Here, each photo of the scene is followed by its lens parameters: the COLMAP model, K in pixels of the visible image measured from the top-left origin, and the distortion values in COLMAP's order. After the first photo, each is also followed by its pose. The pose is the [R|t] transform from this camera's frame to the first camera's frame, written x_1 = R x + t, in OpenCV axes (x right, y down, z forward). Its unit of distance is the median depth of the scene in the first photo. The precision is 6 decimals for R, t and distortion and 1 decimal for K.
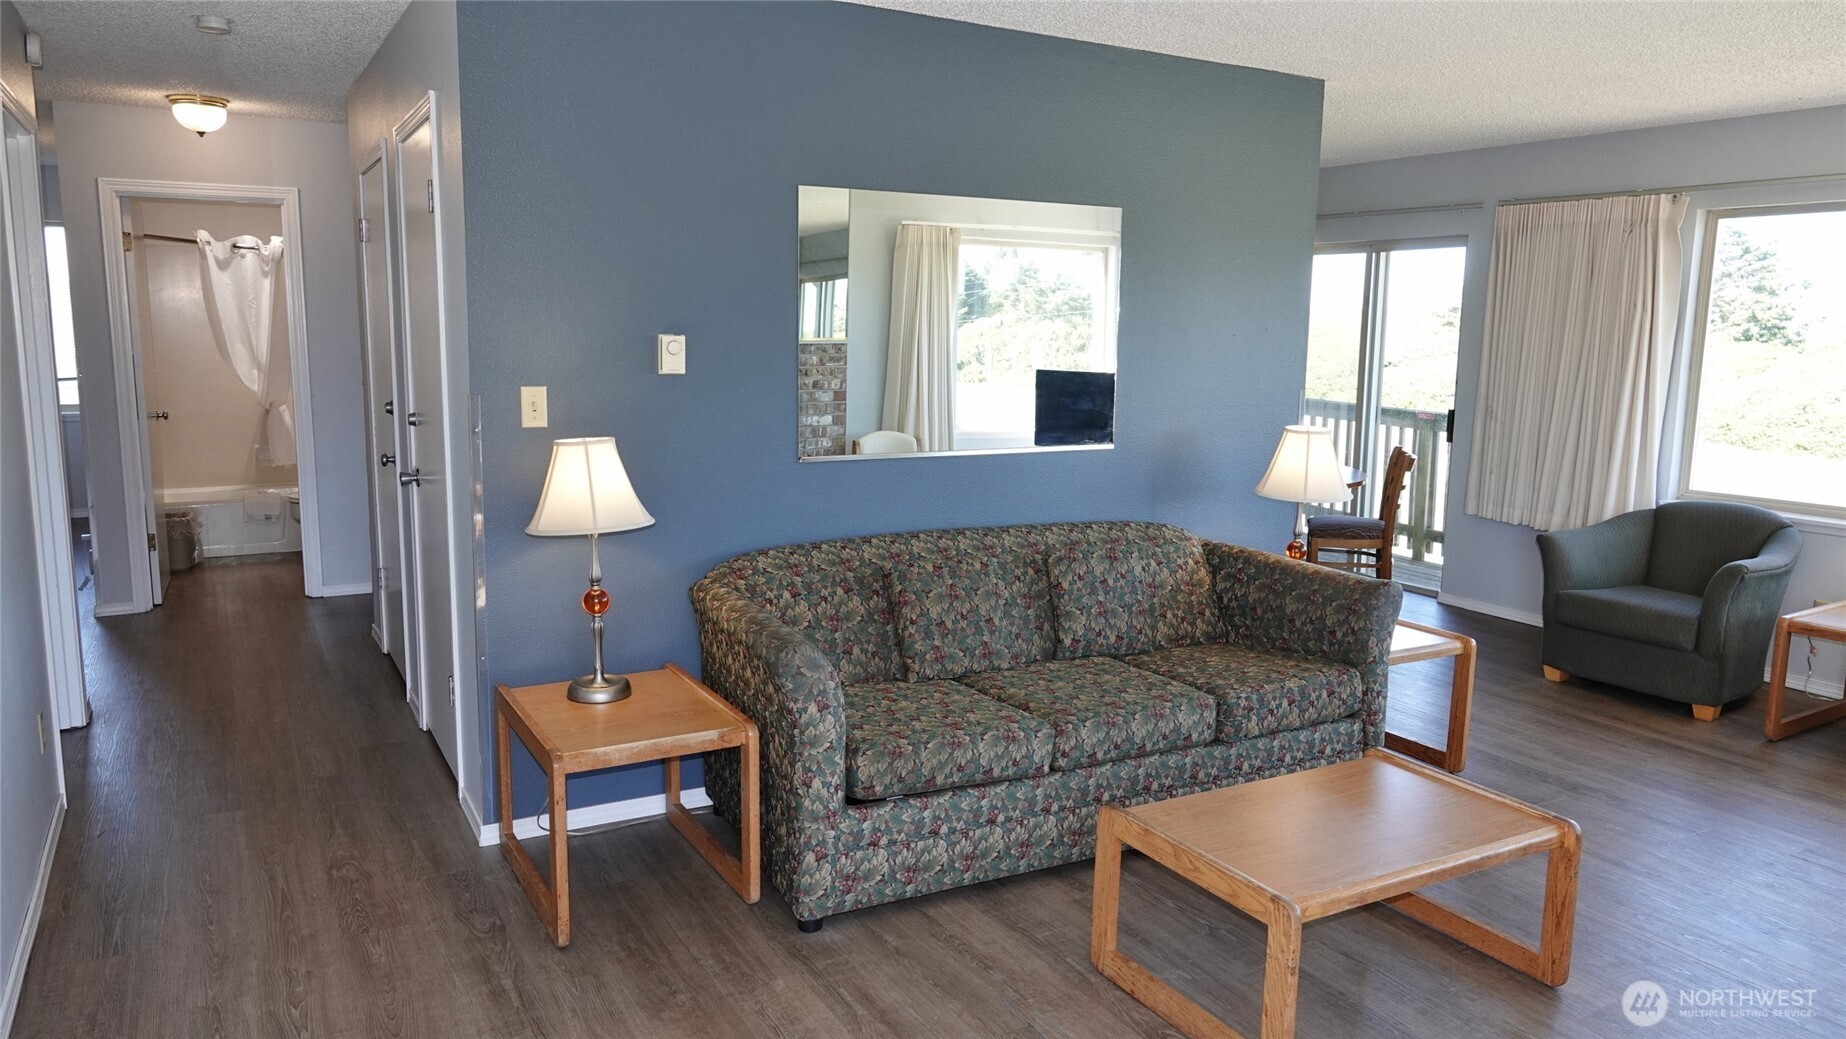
lens RADIAL K [[1281.7, 0, 923.0], [0, 1281.7, 519.5], [0, 0, 1]] dist [0.004020, -0.001123]
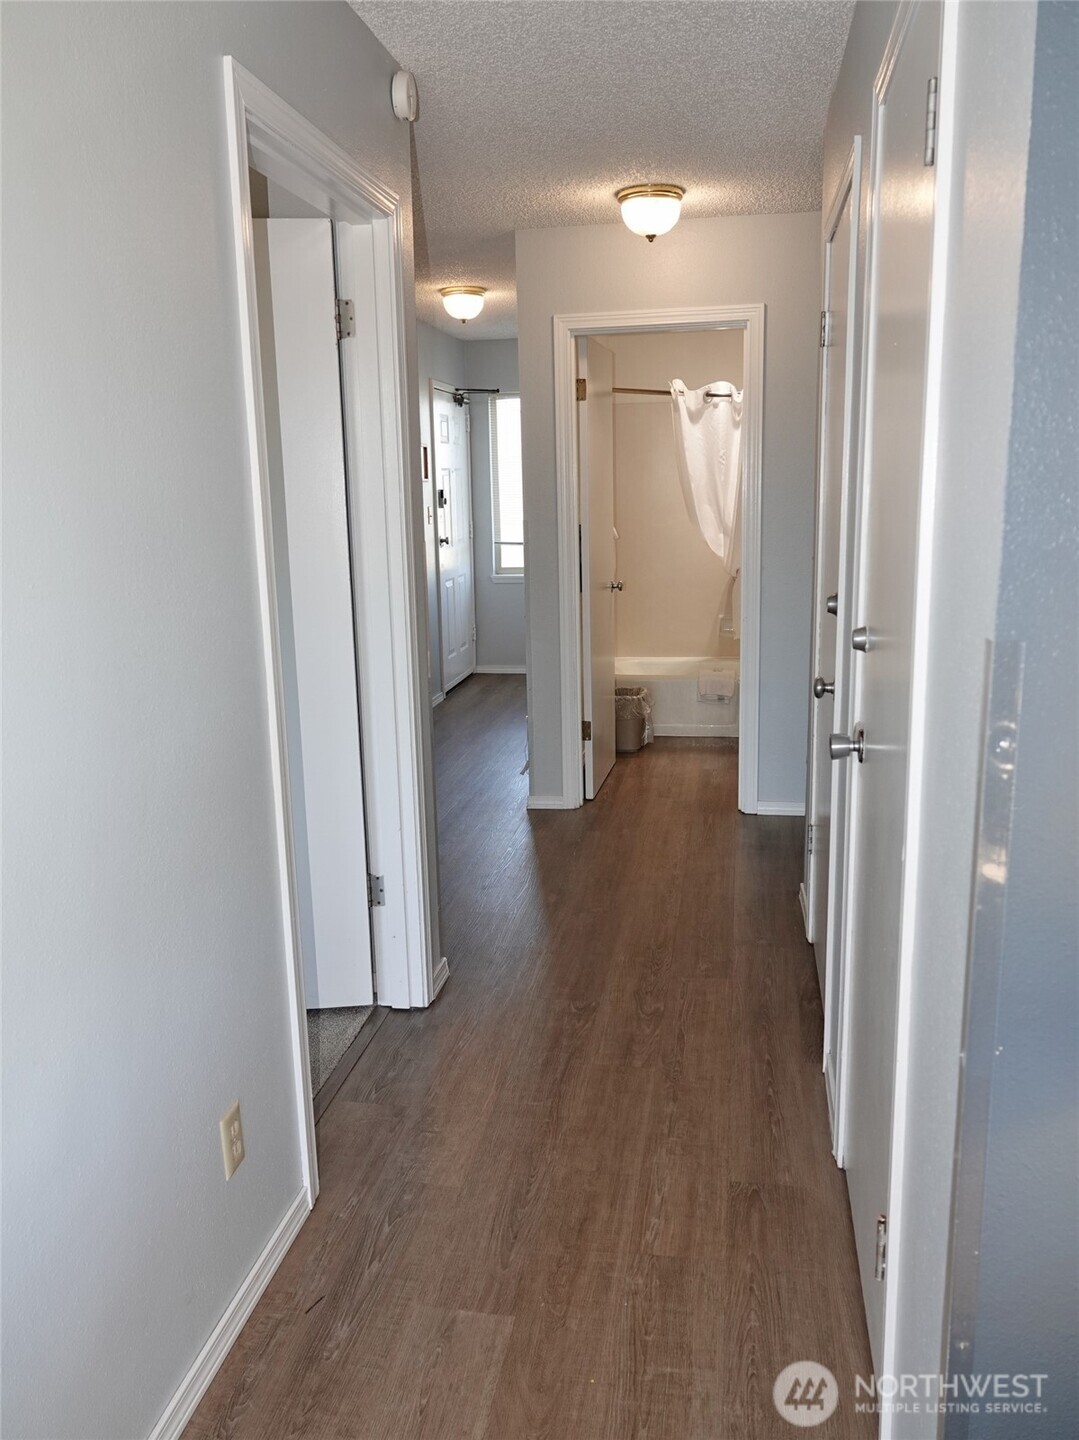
lens RADIAL K [[1123.1, 0, 539.0], [0, 1123.1, 713.8], [0, 0, 1]] dist [-0.000160, -0.004646]
pose [[0.774692, 0.095046, -0.625155, -0.131458], [-0.064009, 0.995348, 0.072009, -0.045584], [0.629091, -0.015769, 0.777171, 0.351258]]
